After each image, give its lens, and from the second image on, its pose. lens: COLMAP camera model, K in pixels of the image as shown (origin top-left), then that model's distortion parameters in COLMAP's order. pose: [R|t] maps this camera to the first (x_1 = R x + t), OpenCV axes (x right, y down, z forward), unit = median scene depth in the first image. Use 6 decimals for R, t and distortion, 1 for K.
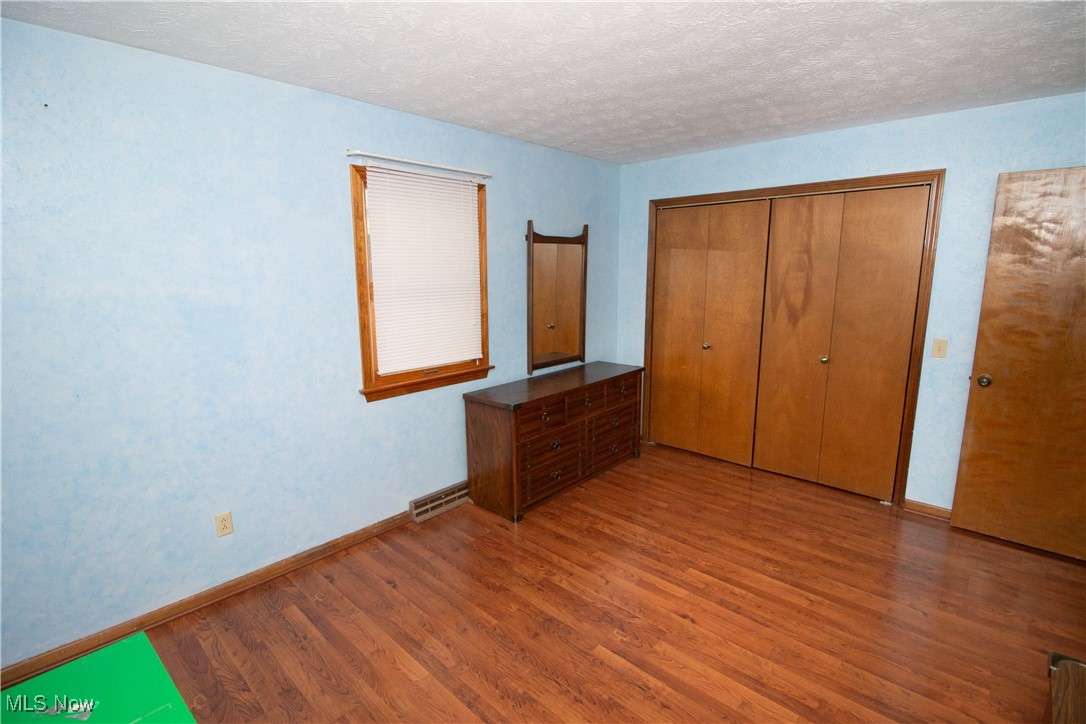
lens RADIAL K [[507.4, 0, 532.1], [0, 507.4, 359.4], [0, 0, 1]] dist [-0.012175, -0.004512]
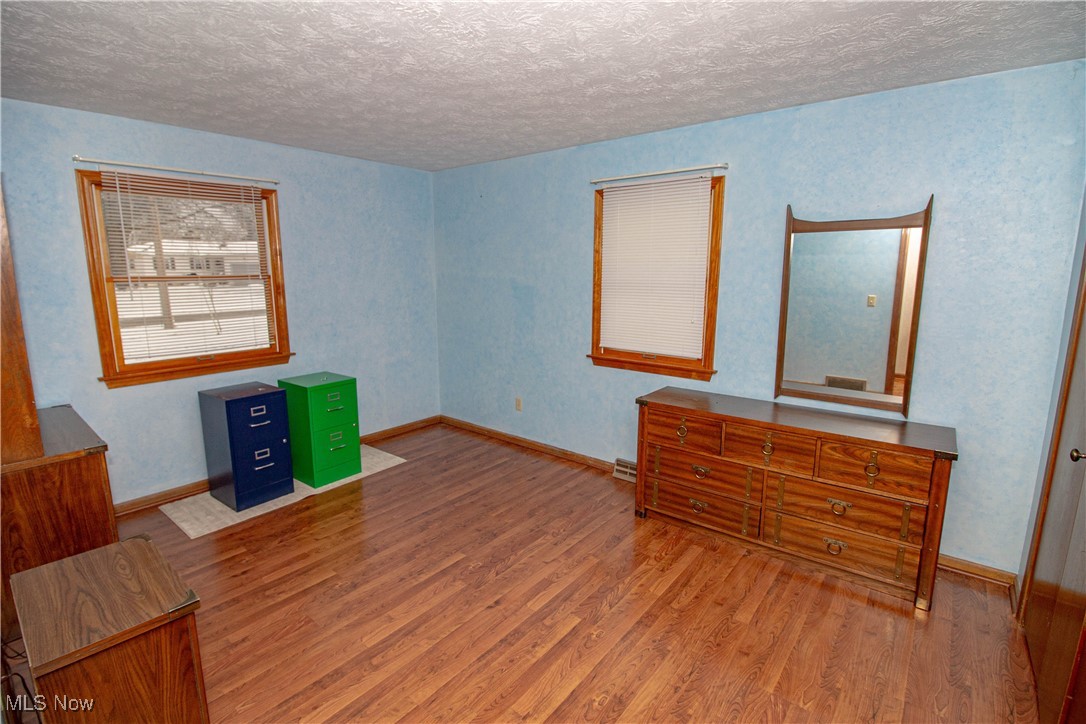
lens RADIAL K [[507.4, 0, 533.5], [0, 507.4, 358.0], [0, 0, 1]] dist [-0.012175, -0.004512]
pose [[0.059088, 0.177353, -0.982372, 1.013633], [-0.177475, 0.970280, 0.164495, -0.129830], [0.982350, 0.164627, 0.088808, 0.740990]]
